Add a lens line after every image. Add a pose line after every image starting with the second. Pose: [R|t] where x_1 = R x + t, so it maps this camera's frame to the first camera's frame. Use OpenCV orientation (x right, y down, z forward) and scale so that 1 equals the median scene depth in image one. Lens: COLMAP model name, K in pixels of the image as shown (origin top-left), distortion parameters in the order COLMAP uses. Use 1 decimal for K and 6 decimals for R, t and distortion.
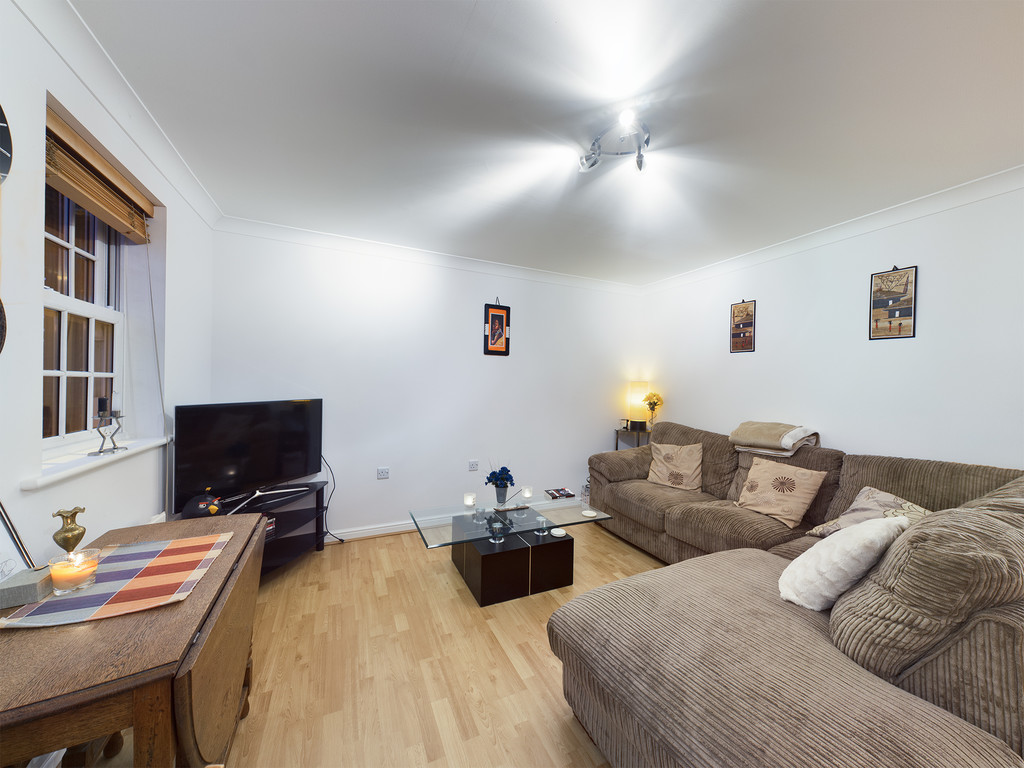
lens RADIAL K [[374.2, 0, 513.4], [0, 374.2, 394.5], [0, 0, 1]] dist [0.000253, -0.000032]
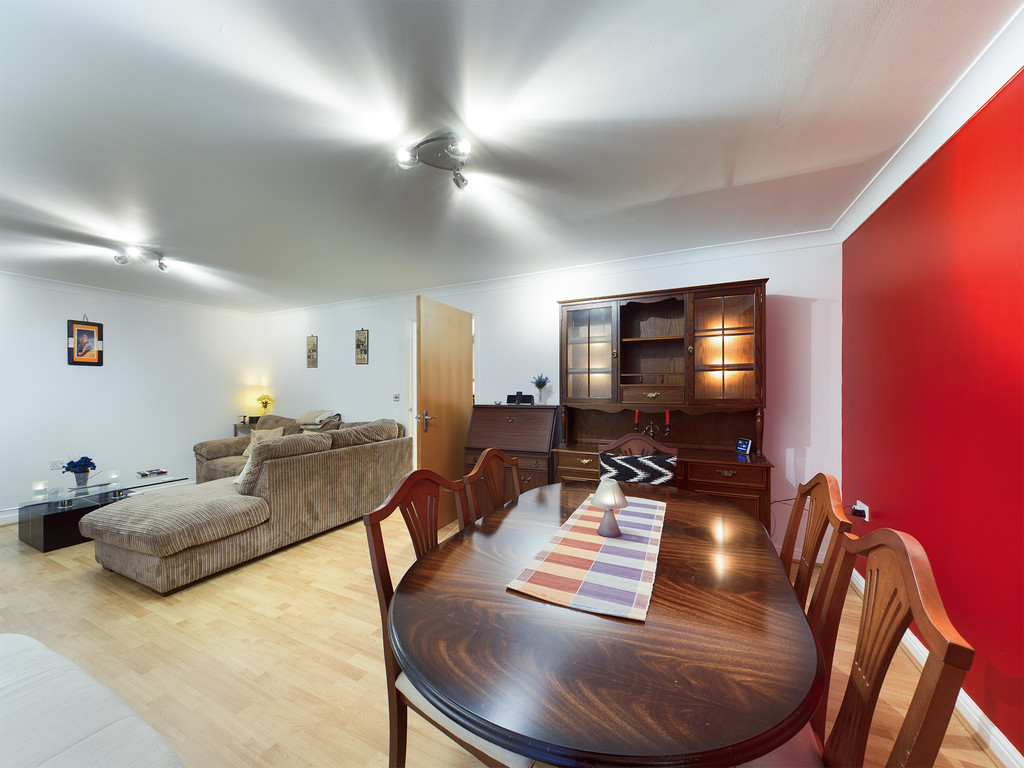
lens RADIAL K [[374.2, 0, 513.4], [0, 374.2, 394.5], [0, 0, 1]] dist [0.000253, -0.000032]
pose [[0.771074, -0.027750, 0.636140, 0.253822], [0.033161, 0.999444, 0.003404, 0.024600], [-0.635881, 0.018470, 0.771566, -0.774029]]
